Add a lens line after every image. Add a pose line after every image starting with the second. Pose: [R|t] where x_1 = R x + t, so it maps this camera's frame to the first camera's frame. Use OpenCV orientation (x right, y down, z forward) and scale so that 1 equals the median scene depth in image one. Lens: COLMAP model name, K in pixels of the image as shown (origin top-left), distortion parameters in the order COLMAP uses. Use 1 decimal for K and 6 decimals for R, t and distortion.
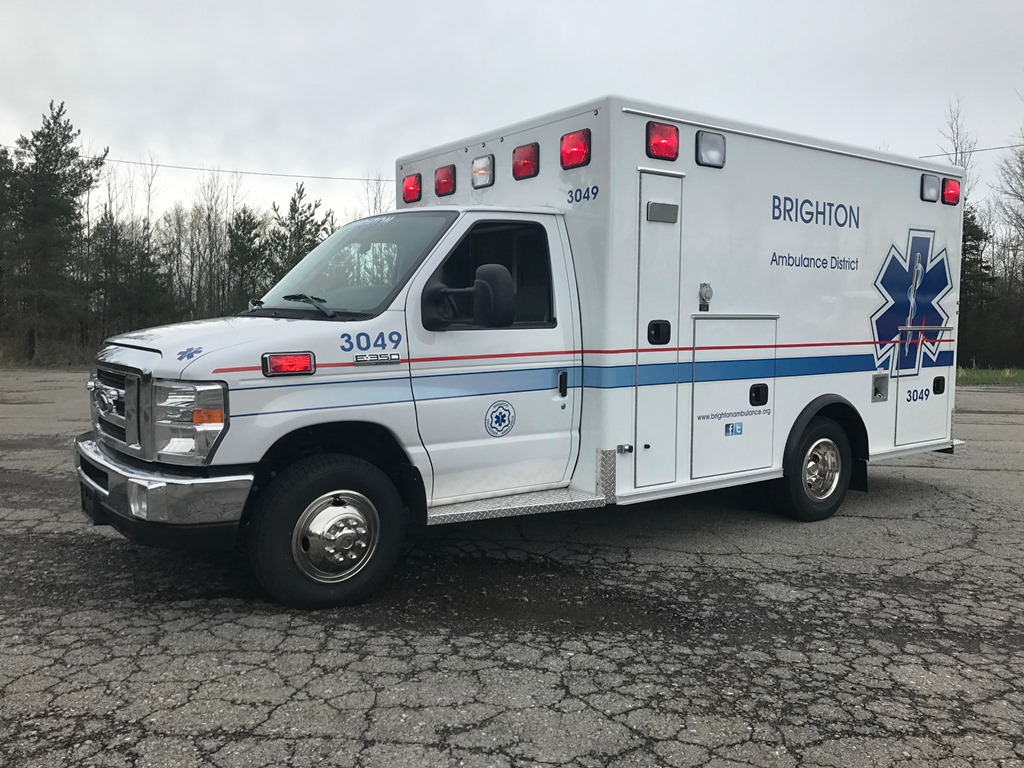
lens RADIAL K [[839.8, 0, 512.0], [0, 839.8, 384.0], [0, 0, 1]] dist [0.084761, -0.148550]
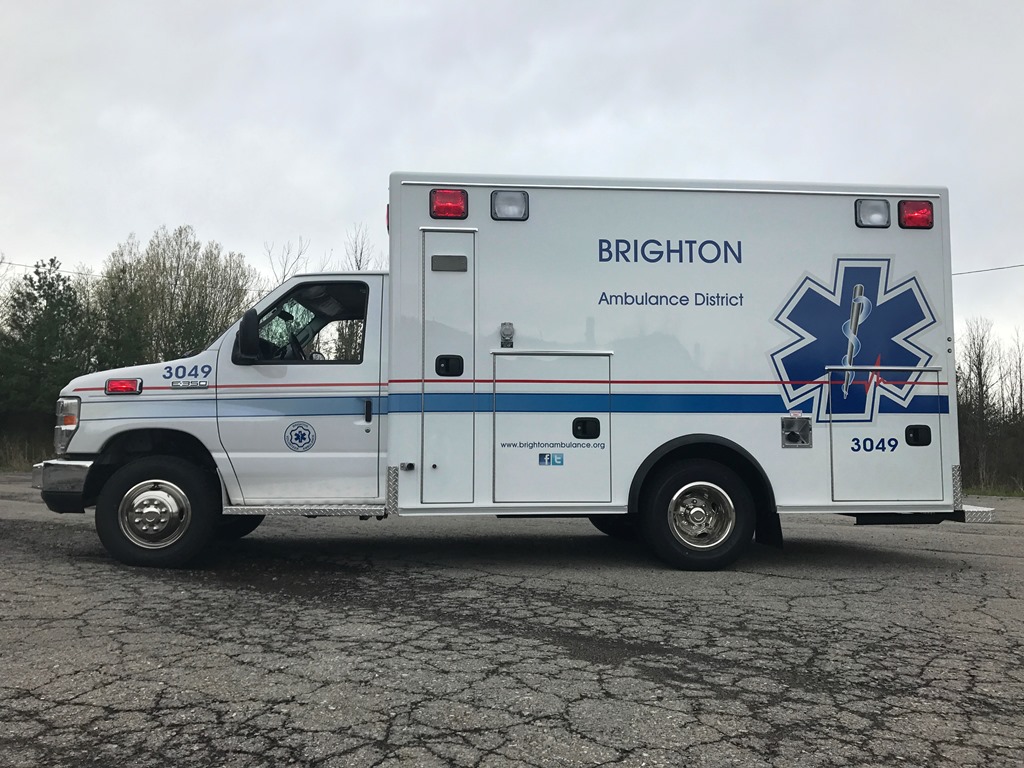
lens RADIAL K [[839.8, 0, 512.0], [0, 839.8, 384.0], [0, 0, 1]] dist [0.084761, -0.148550]
pose [[0.852589, -0.047166, -0.520448, 0.782705], [-0.037948, 0.987701, -0.151677, 0.123233], [0.521202, 0.149069, 0.840314, 0.092814]]
